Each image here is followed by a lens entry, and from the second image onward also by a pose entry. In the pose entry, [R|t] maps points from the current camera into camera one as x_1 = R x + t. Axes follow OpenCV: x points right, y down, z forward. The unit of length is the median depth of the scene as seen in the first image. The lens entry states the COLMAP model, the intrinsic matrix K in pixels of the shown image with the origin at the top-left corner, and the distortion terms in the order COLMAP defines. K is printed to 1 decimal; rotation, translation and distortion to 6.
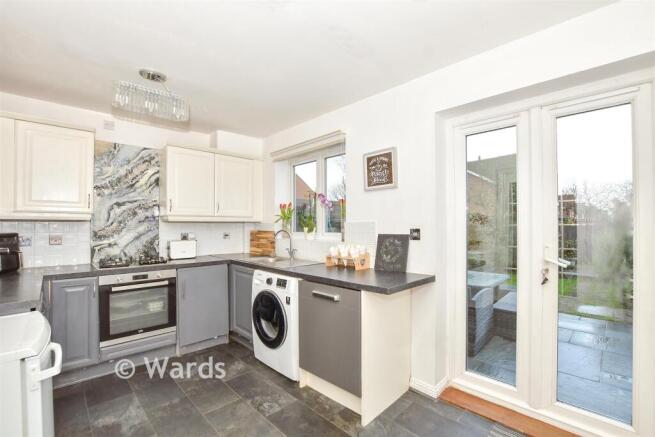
lens RADIAL K [[285.8, 0, 329.7], [0, 285.8, 235.2], [0, 0, 1]] dist [-0.001920, -0.000267]
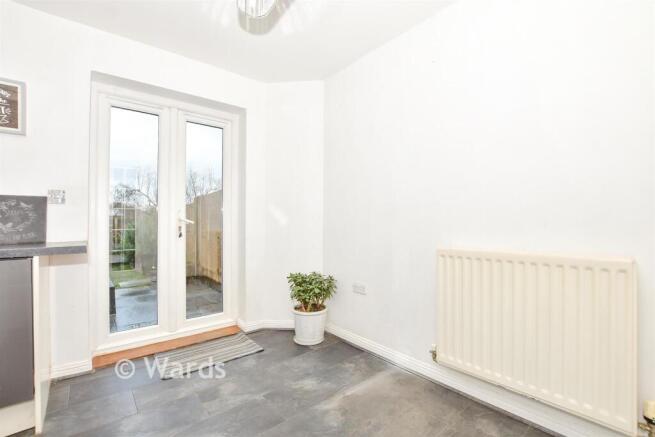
lens RADIAL K [[303.5, 0, 327.5], [0, 303.5, 218.5], [0, 0, 1]] dist [-0.001120, -0.000063]
pose [[0.122547, 0.005575, 0.992447, -0.525261], [0.015917, 0.999845, -0.007582, 0.085950], [-0.992335, 0.016726, 0.122439, 0.087179]]
